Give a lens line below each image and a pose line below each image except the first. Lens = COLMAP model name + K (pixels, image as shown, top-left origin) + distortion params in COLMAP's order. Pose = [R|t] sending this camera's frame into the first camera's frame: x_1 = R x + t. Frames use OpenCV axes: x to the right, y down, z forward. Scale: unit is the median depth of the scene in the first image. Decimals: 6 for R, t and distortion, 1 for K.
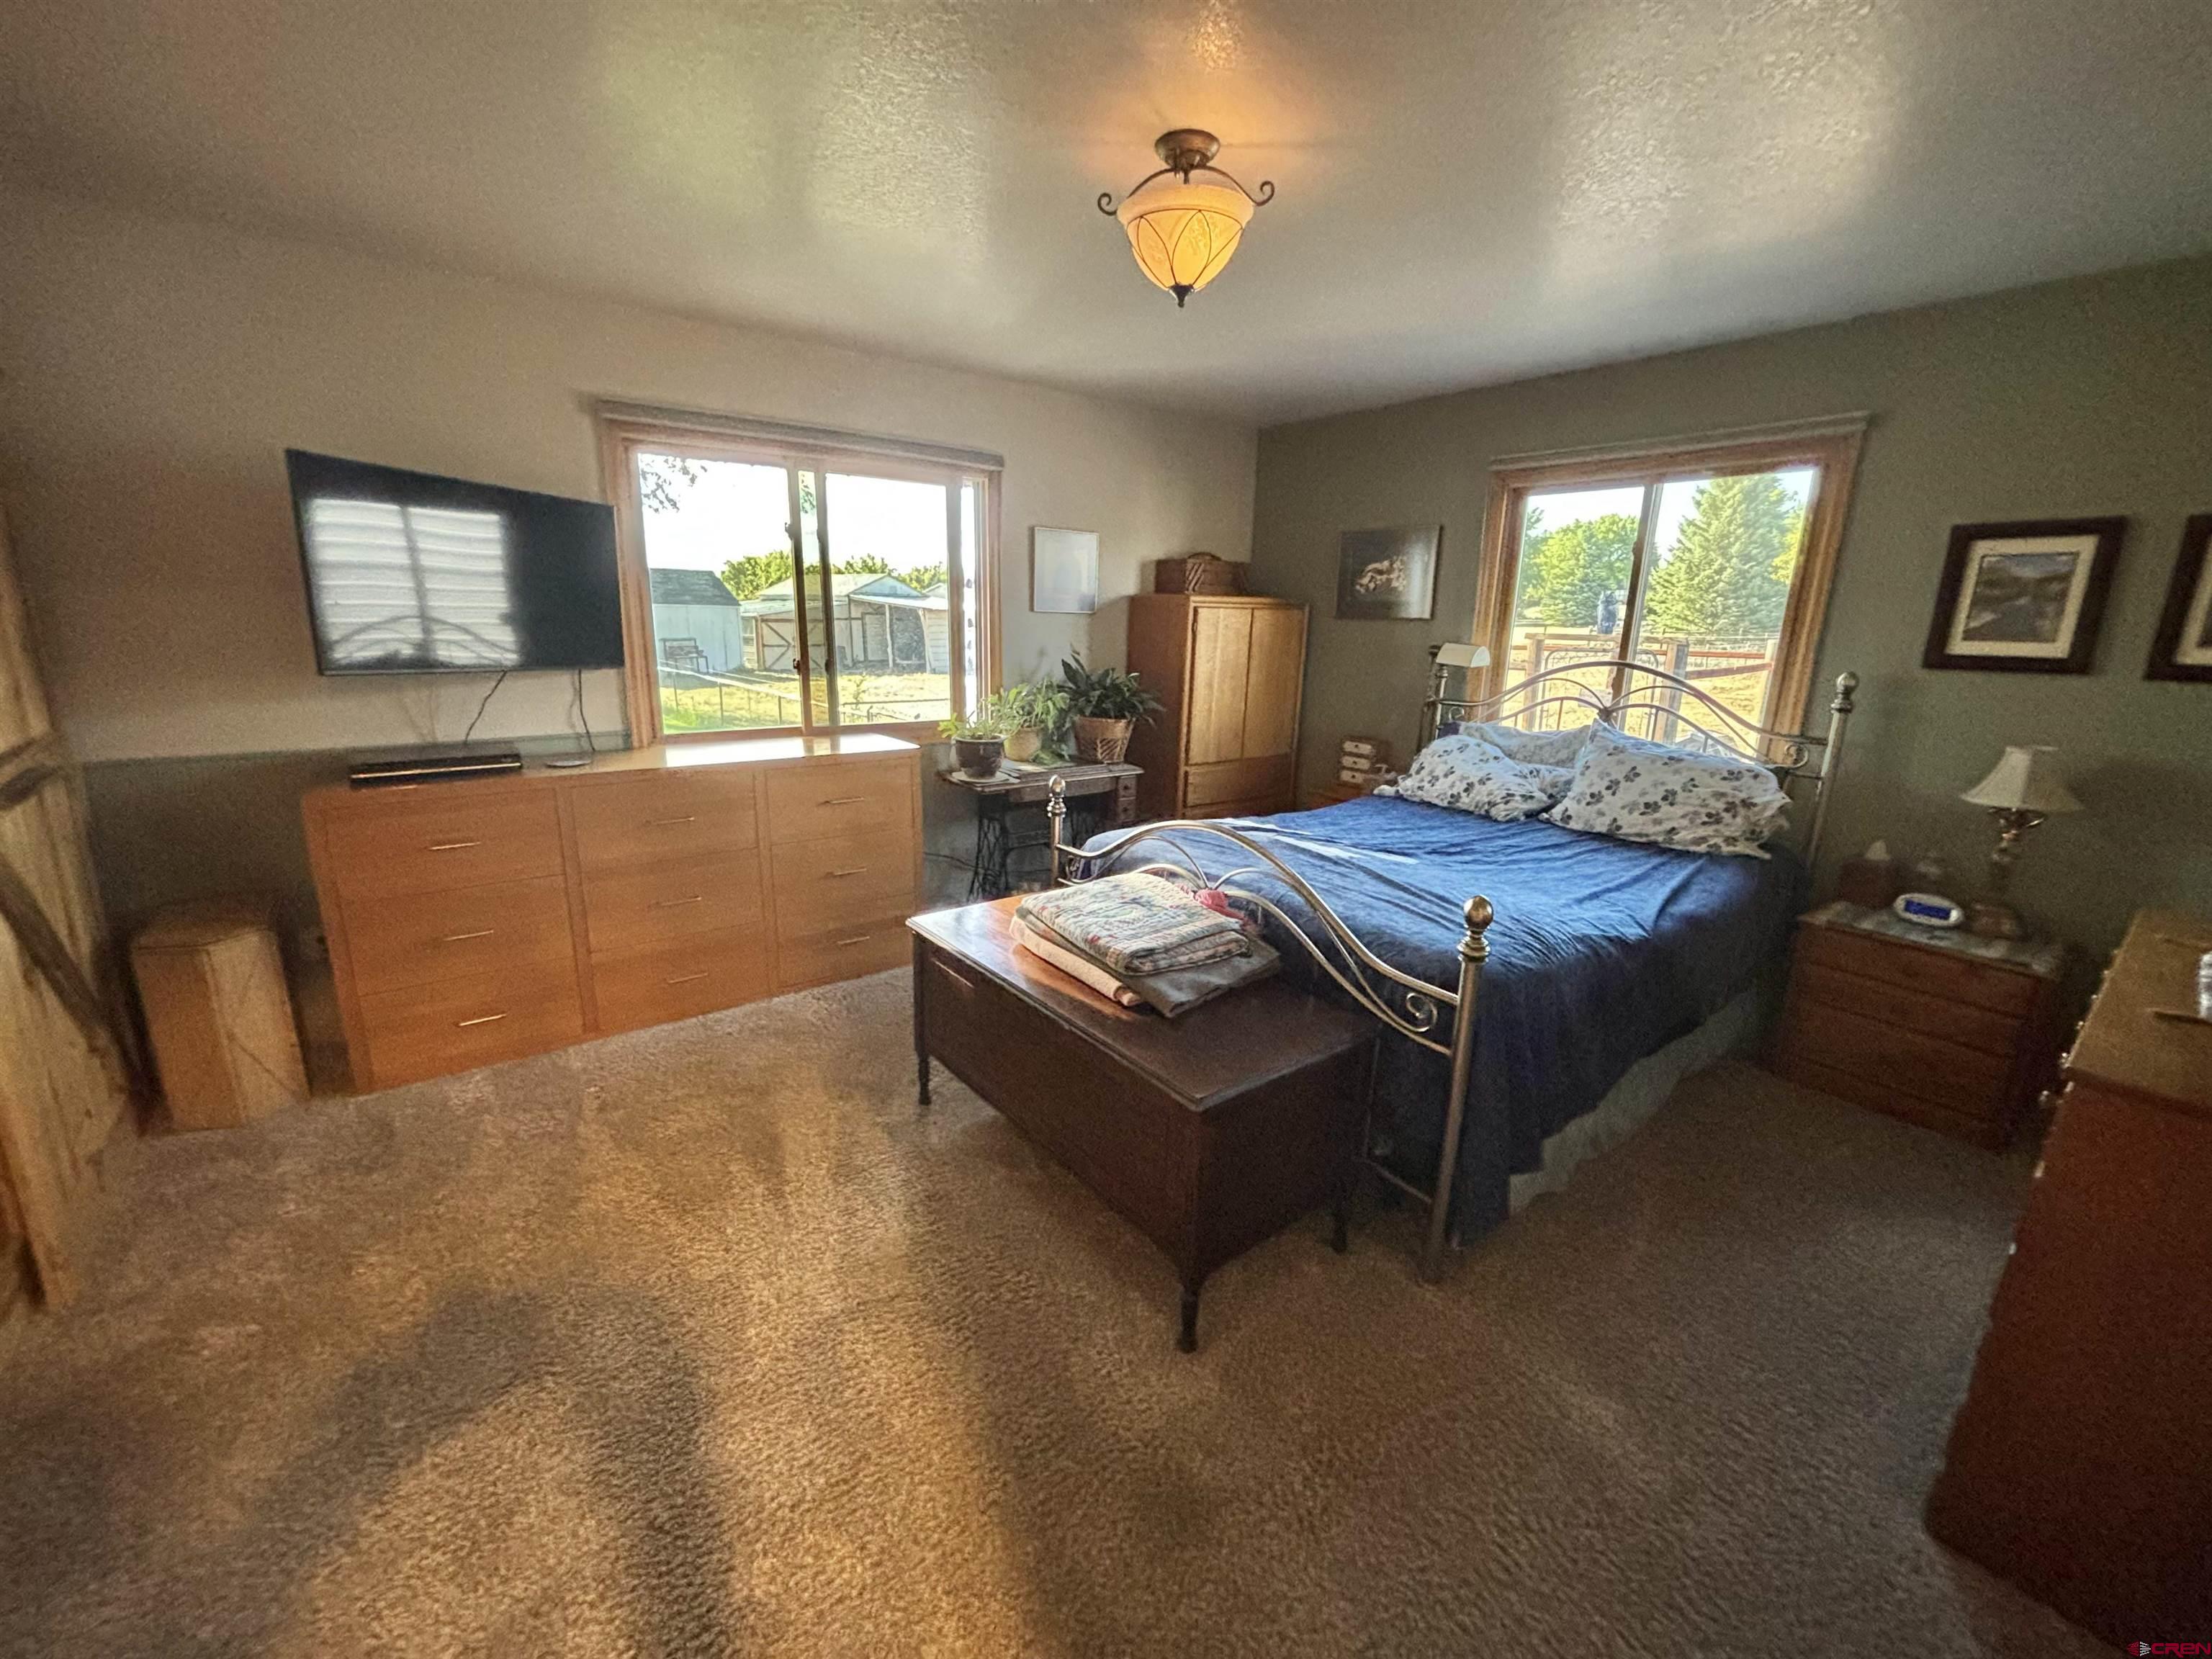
lens RADIAL K [[897.6, 0, 1094.0], [0, 897.6, 826.1], [0, 0, 1]] dist [0.004548, -0.001873]
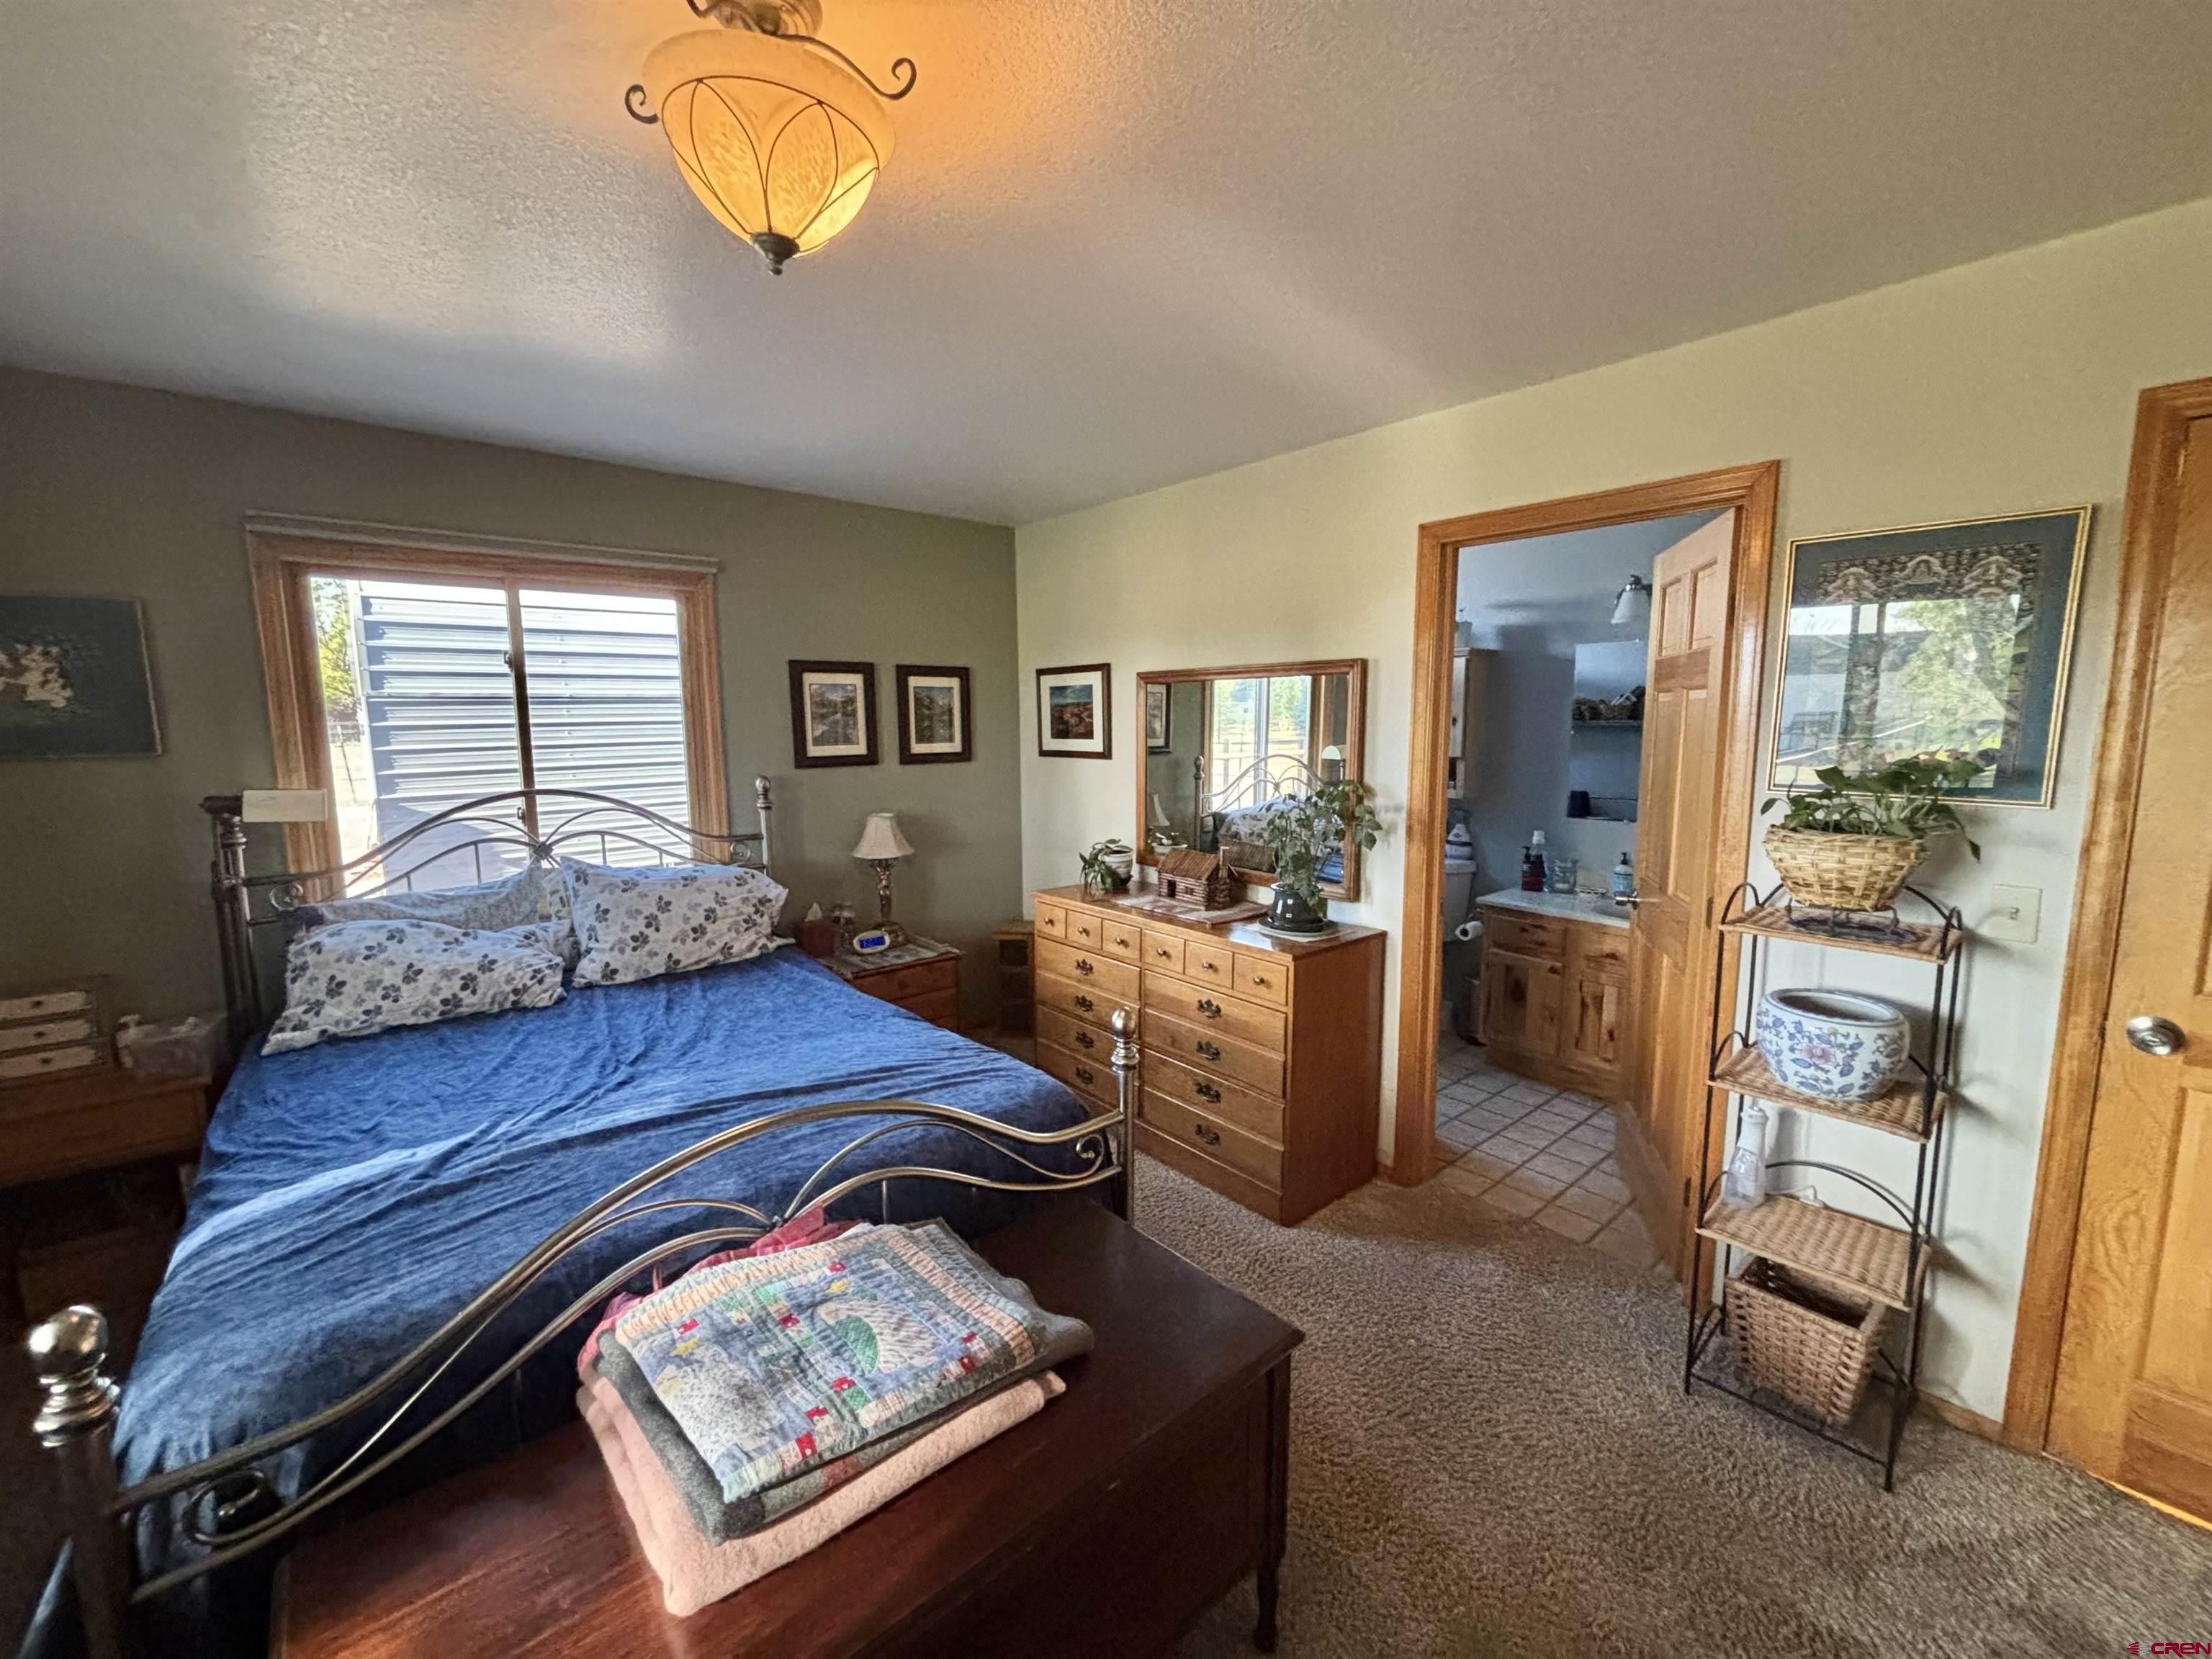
lens RADIAL K [[897.6, 0, 1104.3], [0, 897.6, 827.3], [0, 0, 1]] dist [0.004548, -0.001873]
pose [[-0.068501, -0.149167, 0.986436, -0.392744], [0.236181, 0.958228, 0.161303, -0.204082], [-0.969292, 0.244027, -0.030409, 0.655827]]
